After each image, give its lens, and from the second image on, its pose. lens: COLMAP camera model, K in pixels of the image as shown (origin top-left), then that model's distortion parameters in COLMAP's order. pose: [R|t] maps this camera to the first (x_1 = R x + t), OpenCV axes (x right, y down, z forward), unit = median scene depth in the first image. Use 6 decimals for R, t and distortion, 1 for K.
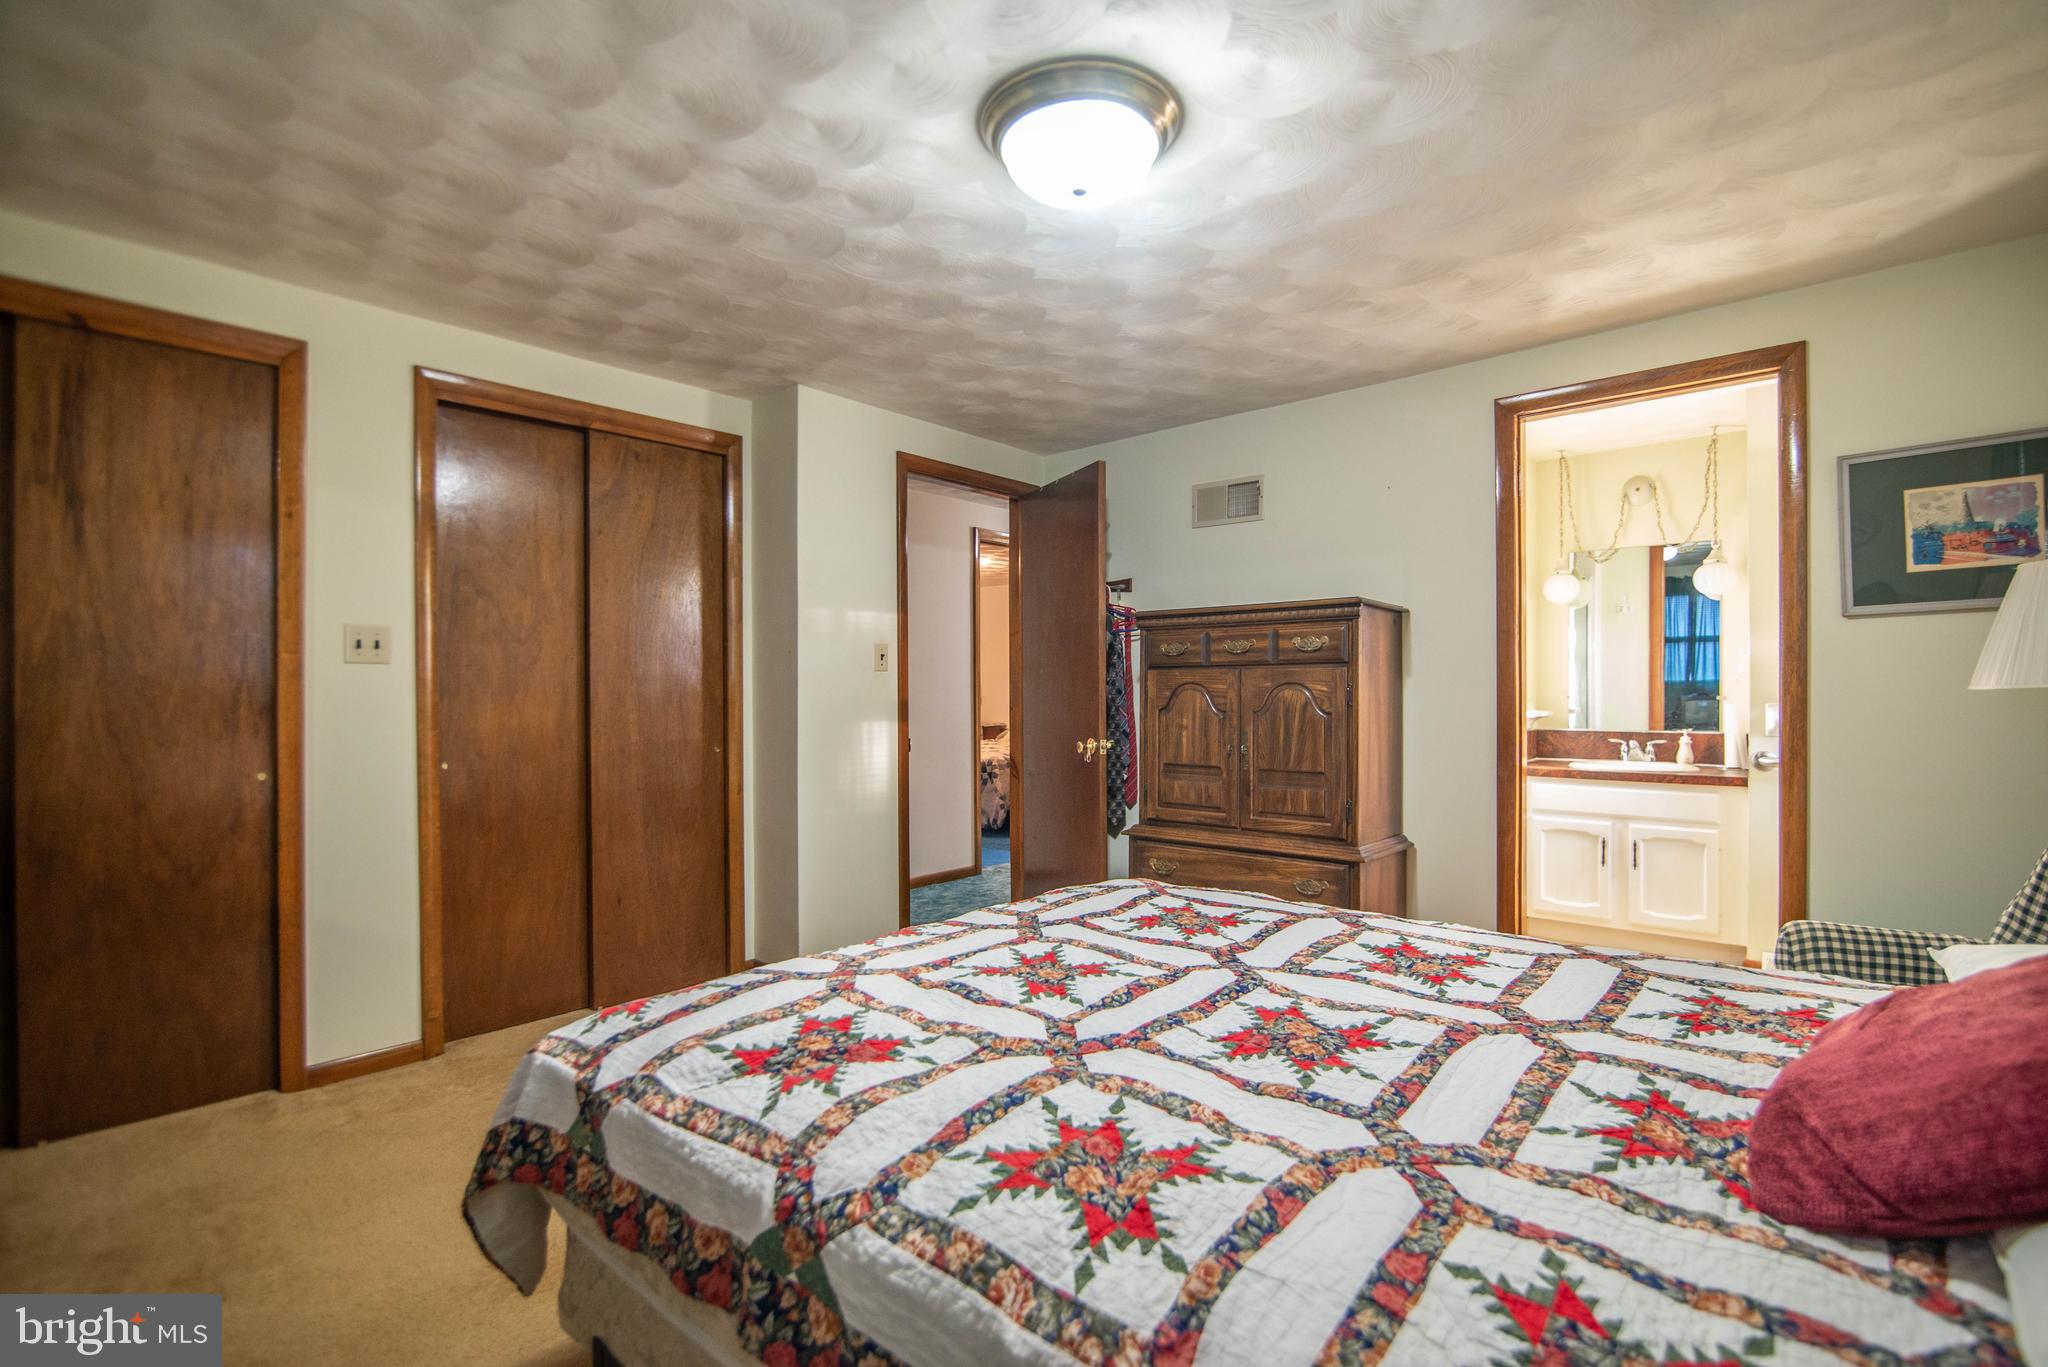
lens RADIAL K [[944.8, 0, 1028.3], [0, 944.8, 696.2], [0, 0, 1]] dist [-0.019030, 0.001161]
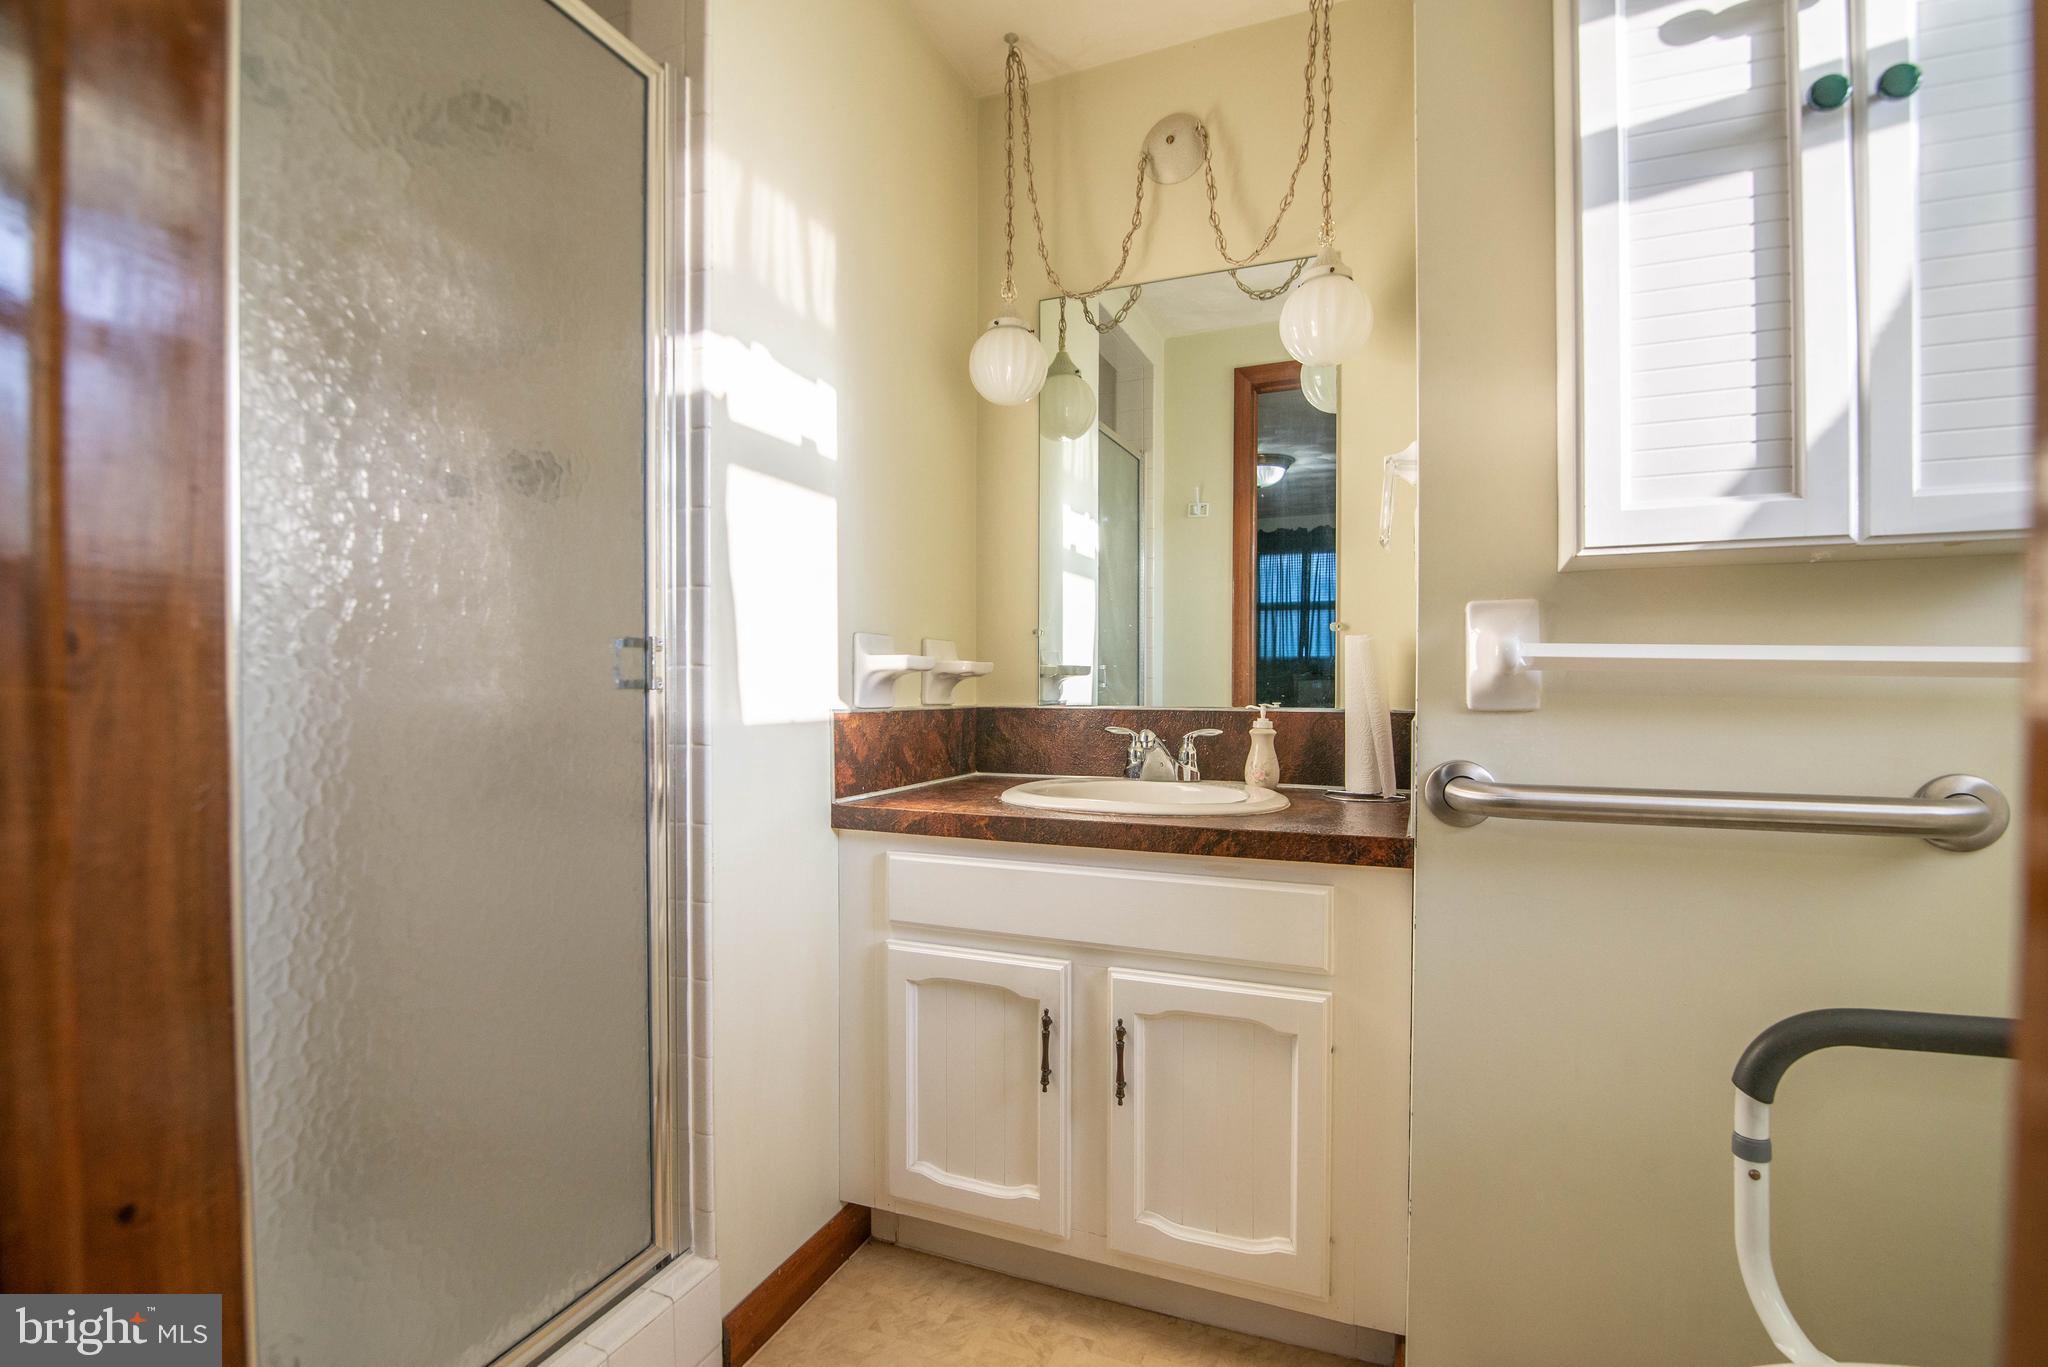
lens RADIAL K [[944.8, 0, 1017.9], [0, 944.8, 684.4], [0, 0, 1]] dist [-0.019030, 0.001161]
pose [[0.951549, 0.008293, 0.307386, 0.464237], [-0.006228, 0.999951, -0.007698, 0.030858], [-0.307435, 0.005411, 0.951554, 0.628223]]
